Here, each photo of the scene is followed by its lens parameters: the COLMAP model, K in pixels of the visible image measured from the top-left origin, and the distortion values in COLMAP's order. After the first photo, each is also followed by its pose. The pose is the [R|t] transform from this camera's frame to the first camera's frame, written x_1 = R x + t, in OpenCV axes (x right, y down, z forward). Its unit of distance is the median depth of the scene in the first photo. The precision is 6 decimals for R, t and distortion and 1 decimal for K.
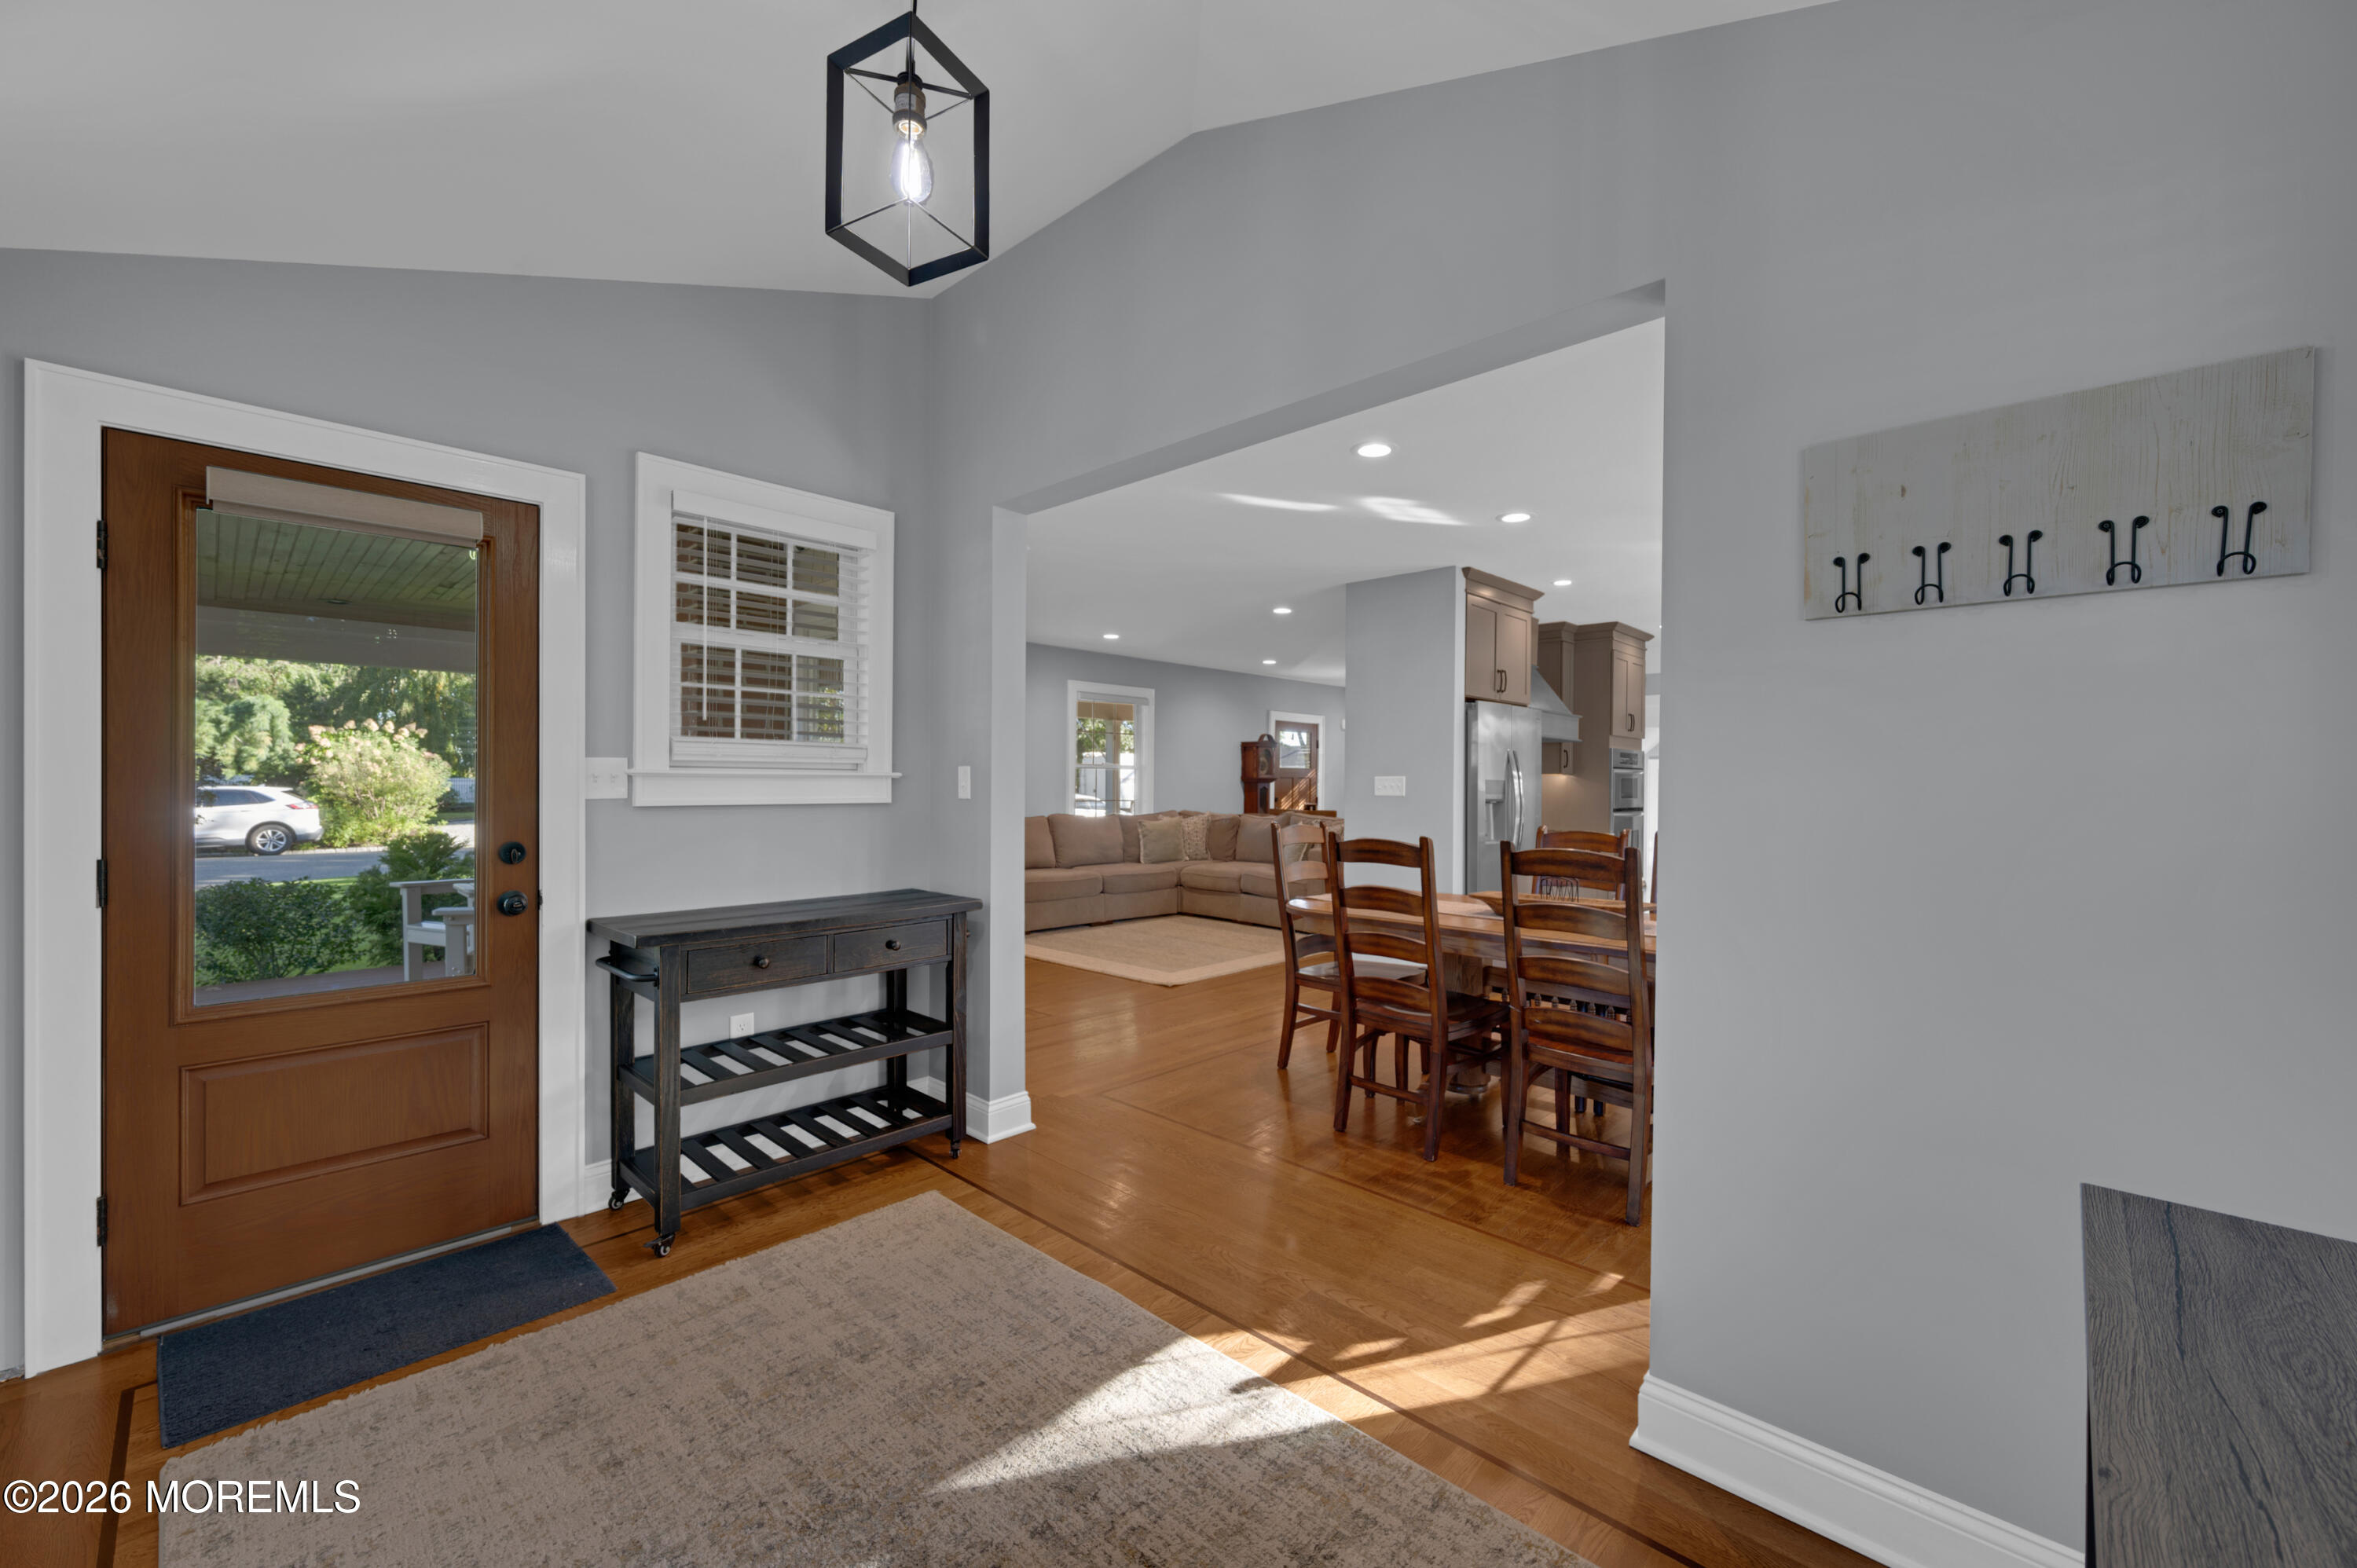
lens RADIAL K [[933.9, 0, 1167.2], [0, 933.9, 775.0], [0, 0, 1]] dist [-0.000741, 0.000040]
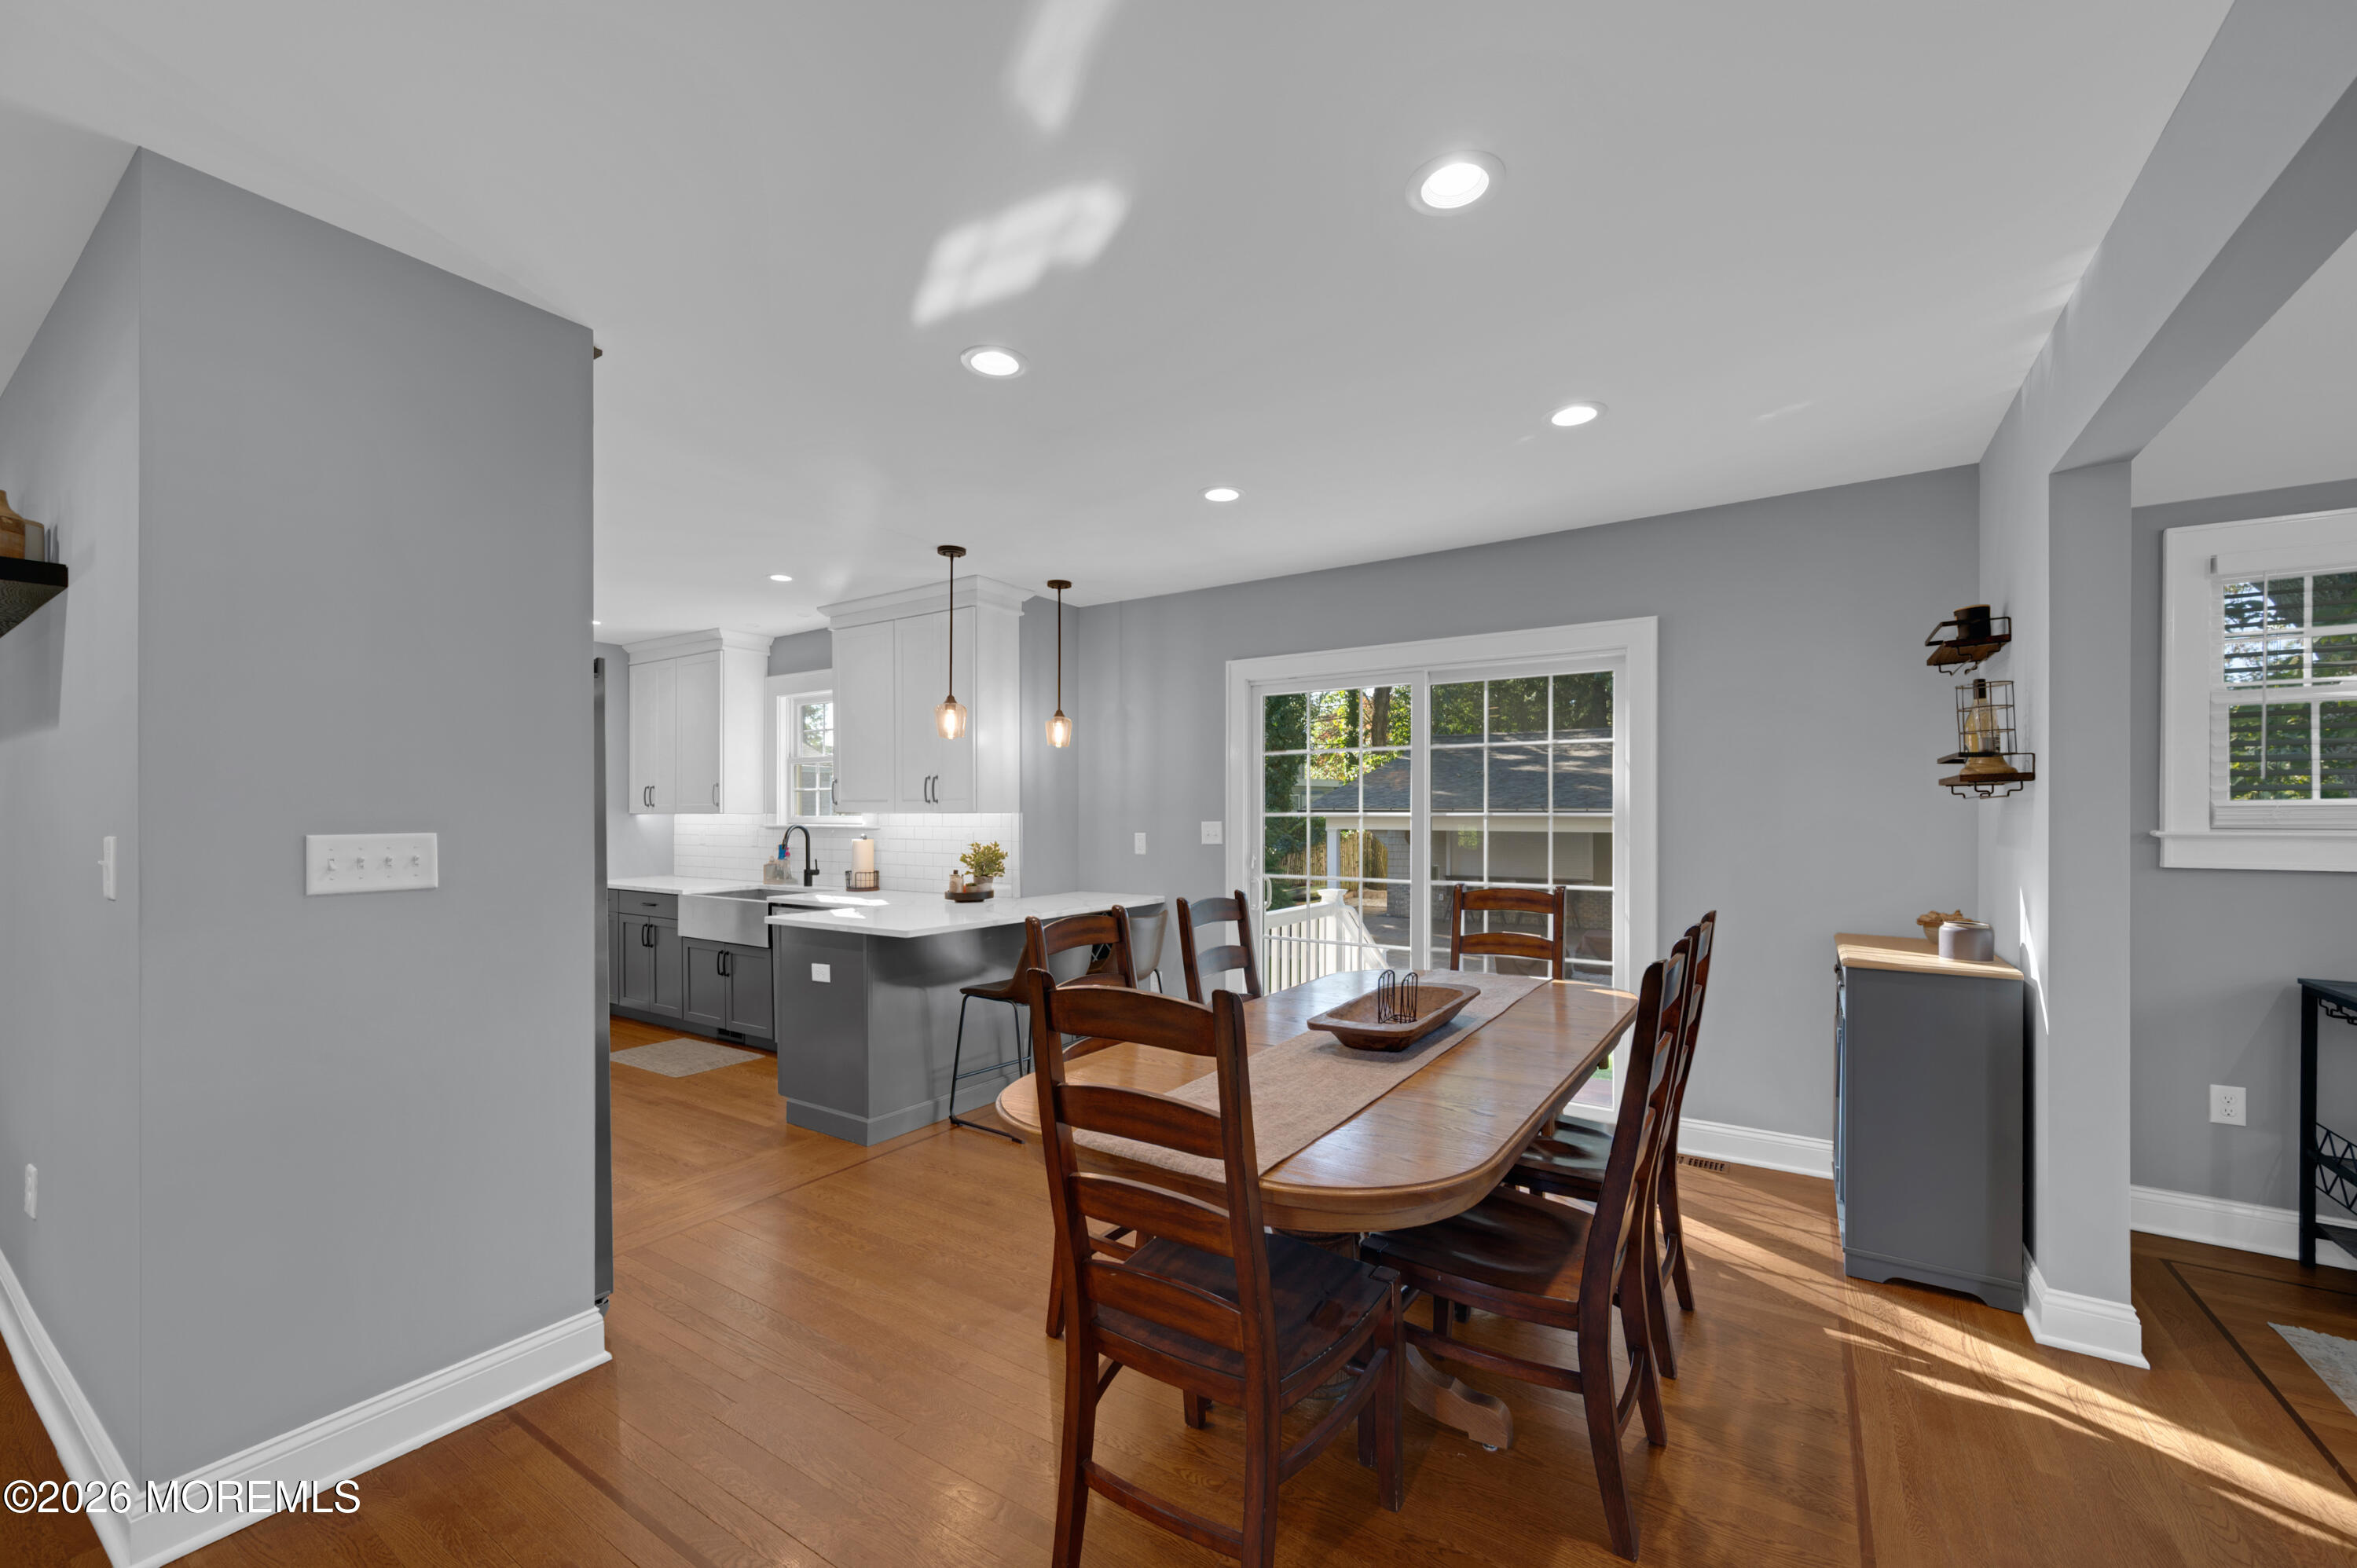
lens RADIAL K [[933.9, 0, 1186.2], [0, 933.9, 805.1], [0, 0, 1]] dist [-0.000741, 0.000040]
pose [[-0.194424, -0.000307, 0.980918, -0.103066], [-0.008496, 0.999963, -0.001371, -0.006888], [-0.980881, -0.008601, -0.194420, 0.522391]]
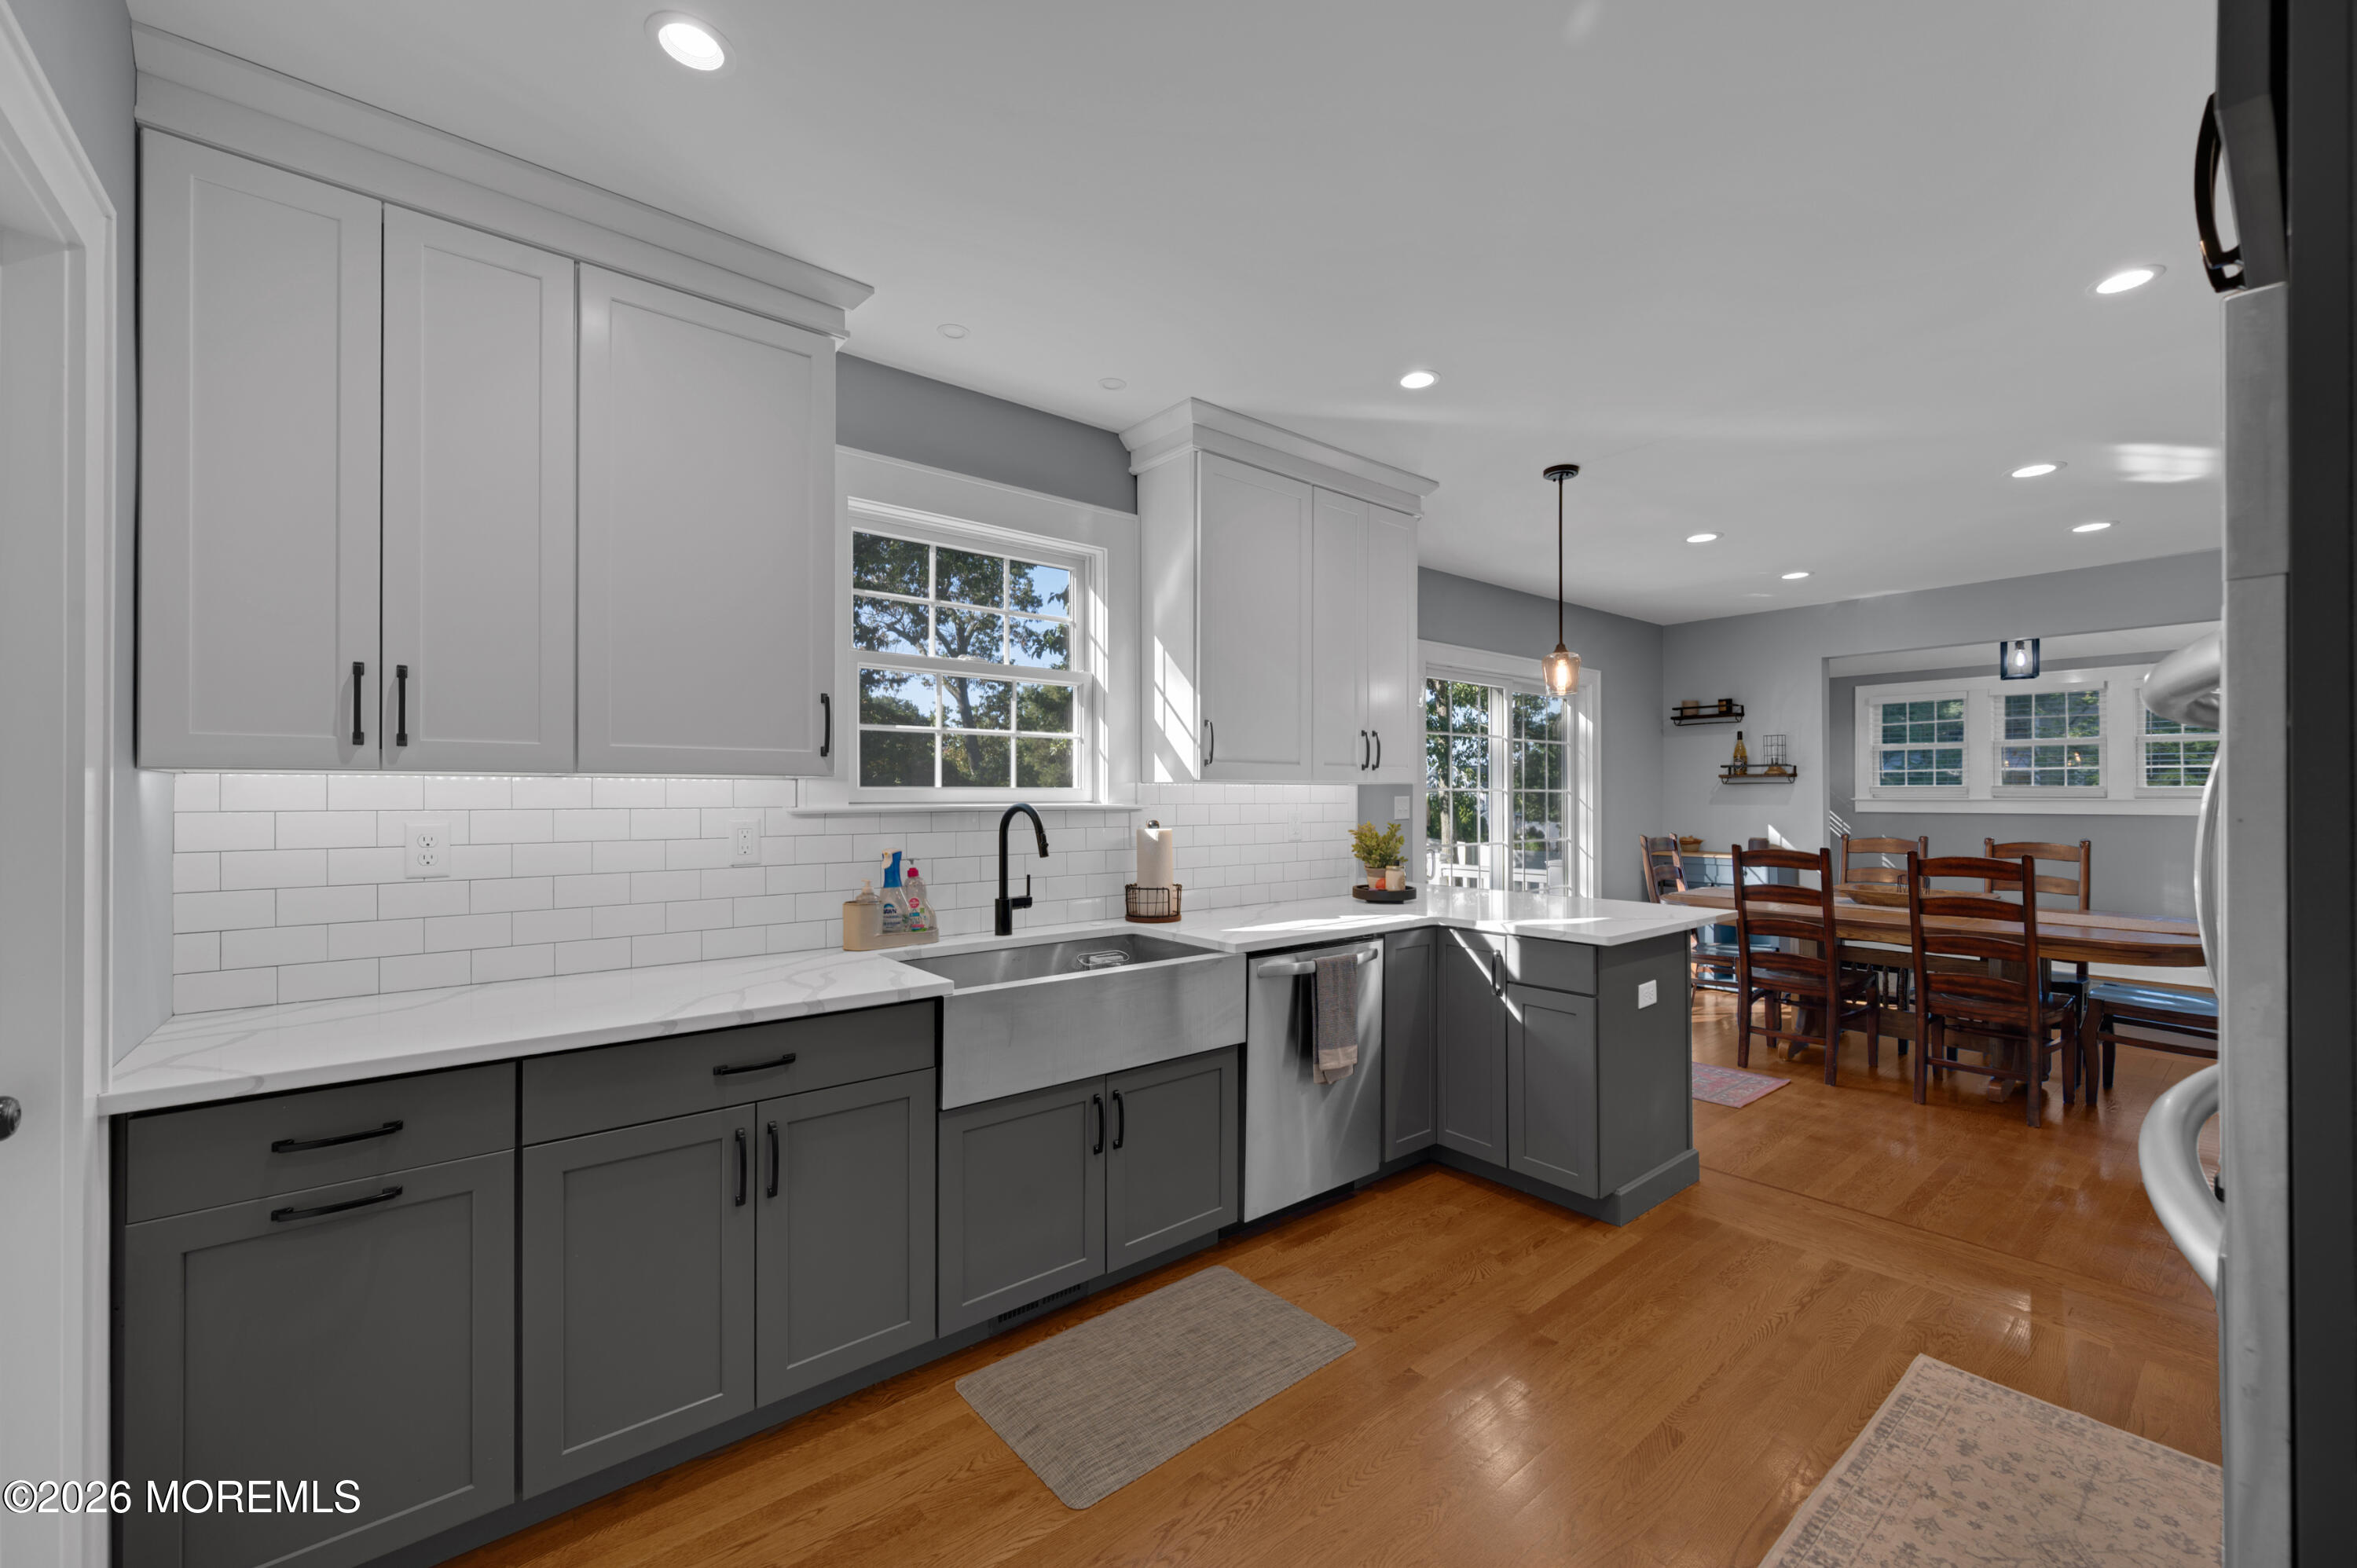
lens RADIAL K [[933.9, 0, 1178.0], [0, 933.9, 792.4], [0, 0, 1]] dist [-0.000741, 0.000040]
pose [[-0.993475, -0.008699, 0.113721, 0.528351], [-0.009977, 0.999893, -0.010672, 0.007707], [-0.113616, -0.011737, -0.993455, 0.980442]]
